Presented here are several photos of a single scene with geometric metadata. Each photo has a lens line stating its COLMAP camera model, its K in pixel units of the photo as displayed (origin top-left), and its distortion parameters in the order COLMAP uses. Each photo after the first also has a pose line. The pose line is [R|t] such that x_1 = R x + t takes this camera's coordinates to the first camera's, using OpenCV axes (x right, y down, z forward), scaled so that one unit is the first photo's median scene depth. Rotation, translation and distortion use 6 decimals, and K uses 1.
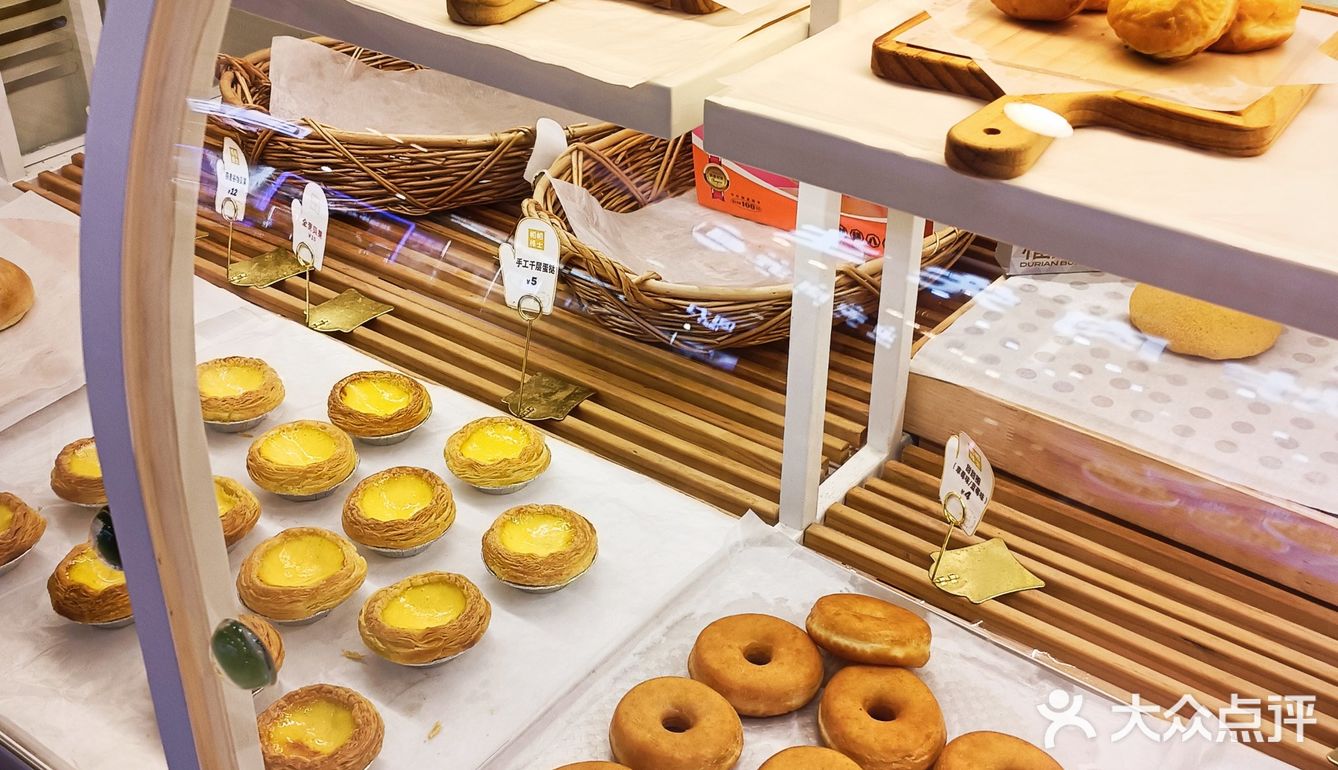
lens RADIAL K [[1535.2, 0, 670.2], [0, 1535.2, 380.9], [0, 0, 1]] dist [0.066984, 0.000000]
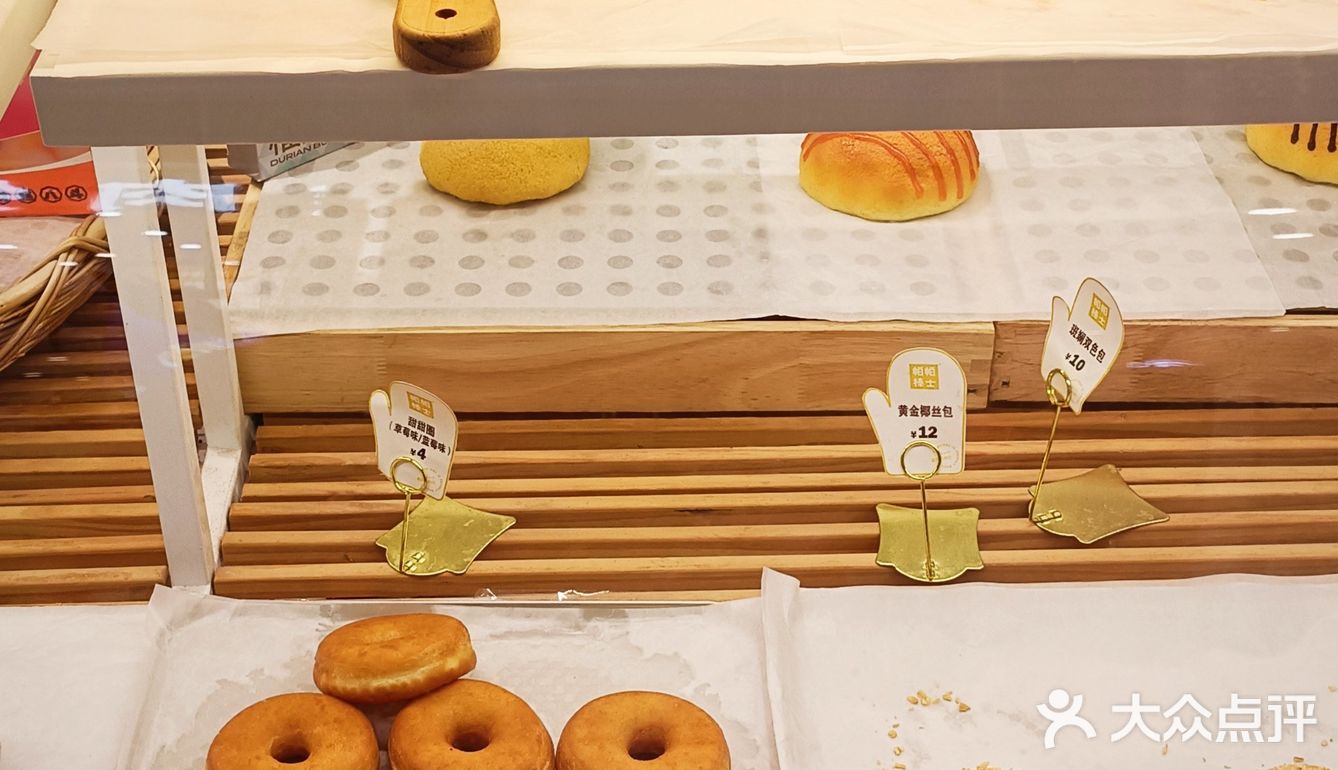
lens RADIAL K [[1990.0, 0, 669.2], [0, 1990.0, 389.3], [0, 0, 1]] dist [0.150440, 0.000000]
pose [[0.794513, -0.367940, 0.483083, -0.195725], [0.341391, 0.928551, 0.145754, -0.064690], [-0.502196, 0.049117, 0.863358, 0.030677]]
